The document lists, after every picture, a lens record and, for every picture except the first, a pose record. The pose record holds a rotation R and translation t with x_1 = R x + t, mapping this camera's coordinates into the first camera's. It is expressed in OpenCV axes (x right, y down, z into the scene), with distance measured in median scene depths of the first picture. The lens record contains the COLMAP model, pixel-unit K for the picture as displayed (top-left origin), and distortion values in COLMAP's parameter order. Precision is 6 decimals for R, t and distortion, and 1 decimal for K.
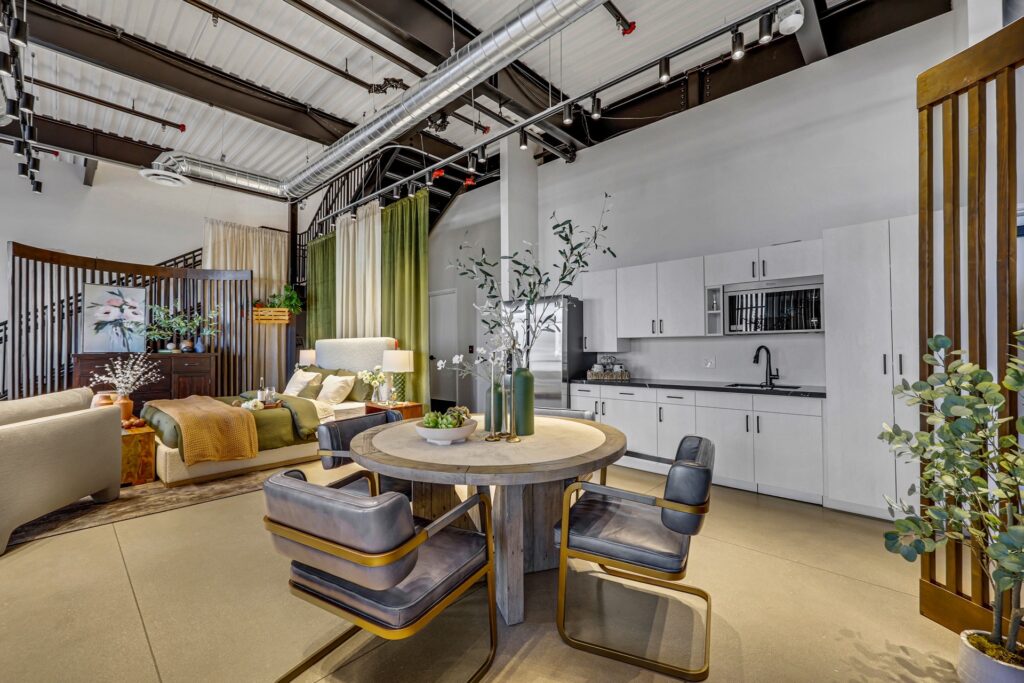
lens RADIAL K [[419.4, 0, 511.9], [0, 419.4, 340.7], [0, 0, 1]] dist [-0.000043, 0.000046]
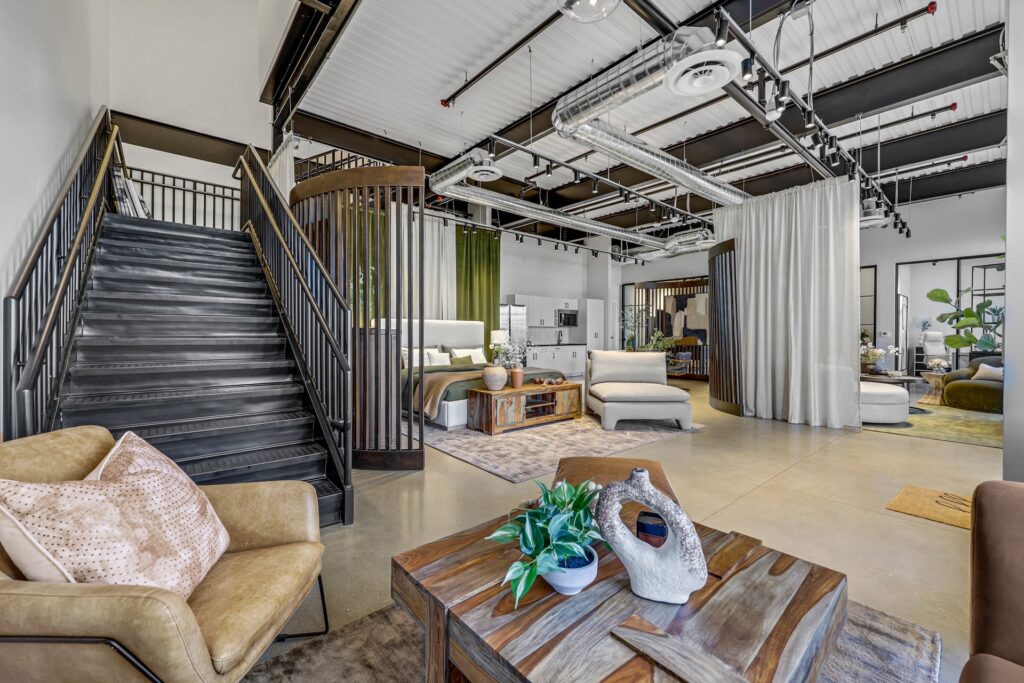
lens RADIAL K [[416.5, 0, 513.2], [0, 416.5, 336.5], [0, 0, 1]] dist [-0.000532, -0.000031]
pose [[0.119969, -0.000448, 0.992778, -1.812483], [-0.019369, 0.999809, 0.002791, 0.039948], [-0.992589, -0.019564, 0.119937, 0.741283]]
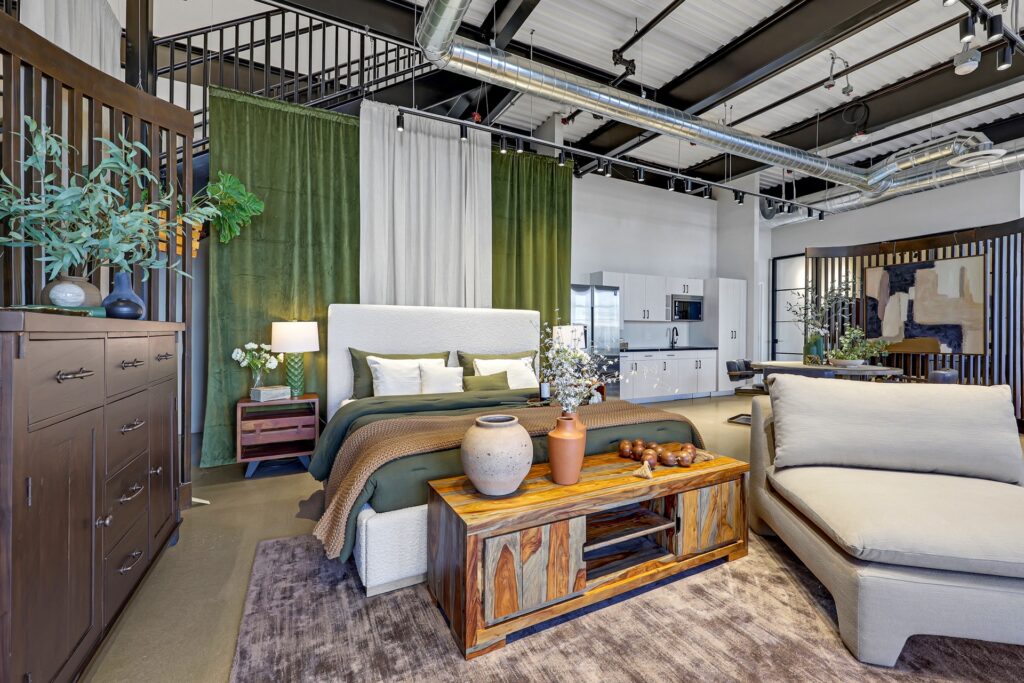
lens RADIAL K [[431.5, 0, 514.2], [0, 431.5, 333.2], [0, 0, 1]] dist [0.000822, 0.000125]
pose [[0.345338, 0.003295, 0.938473, -1.190015], [-0.022515, 0.999735, 0.004775, 0.036540], [-0.938208, -0.022779, 0.345321, 0.764948]]
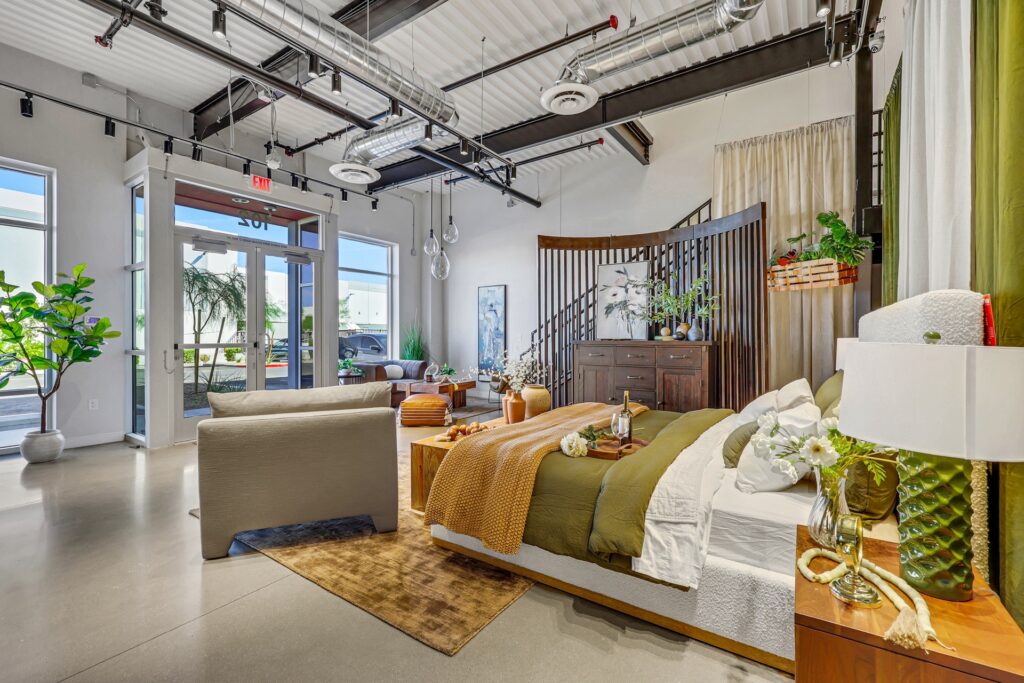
lens RADIAL K [[442.6, 0, 512.7], [0, 442.6, 336.4], [0, 0, 1]] dist [-0.000272, 0.000056]
pose [[0.151482, 0.004145, -0.988451, -0.077095], [0.017244, 0.999828, 0.006836, 0.014129], [0.988310, -0.018081, 0.151385, 0.737609]]
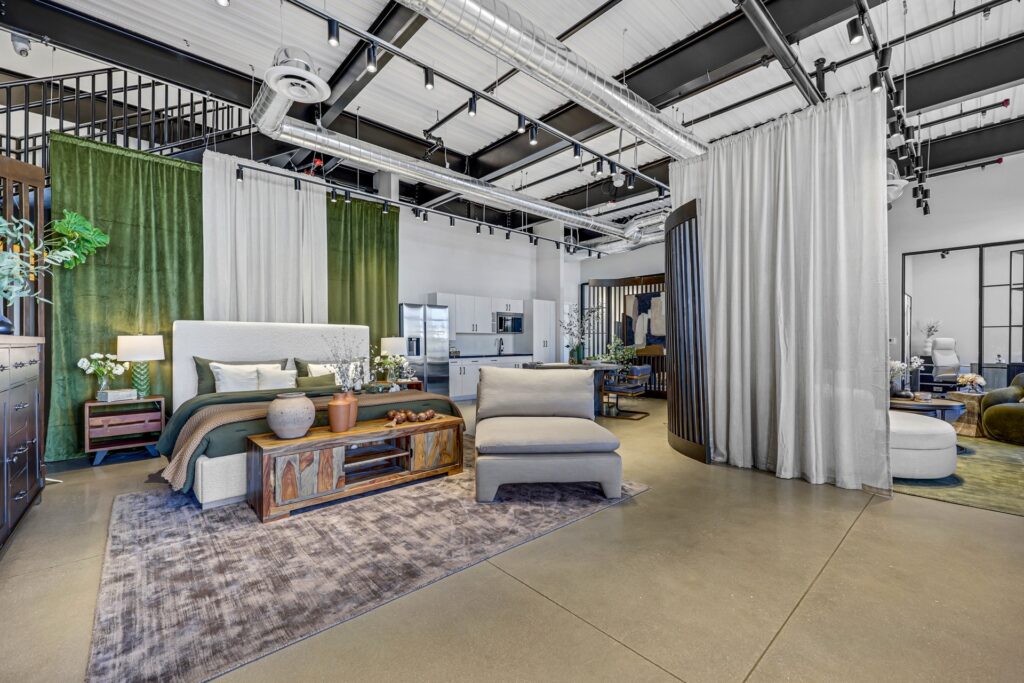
lens RADIAL K [[423.3, 0, 511.9], [0, 423.3, 344.6], [0, 0, 1]] dist [-0.000981, 0.000048]
pose [[0.086205, -0.000053, 0.996277, -1.414168], [-0.015423, 0.999880, 0.001388, 0.034966], [-0.996158, -0.015485, 0.086194, 0.548888]]
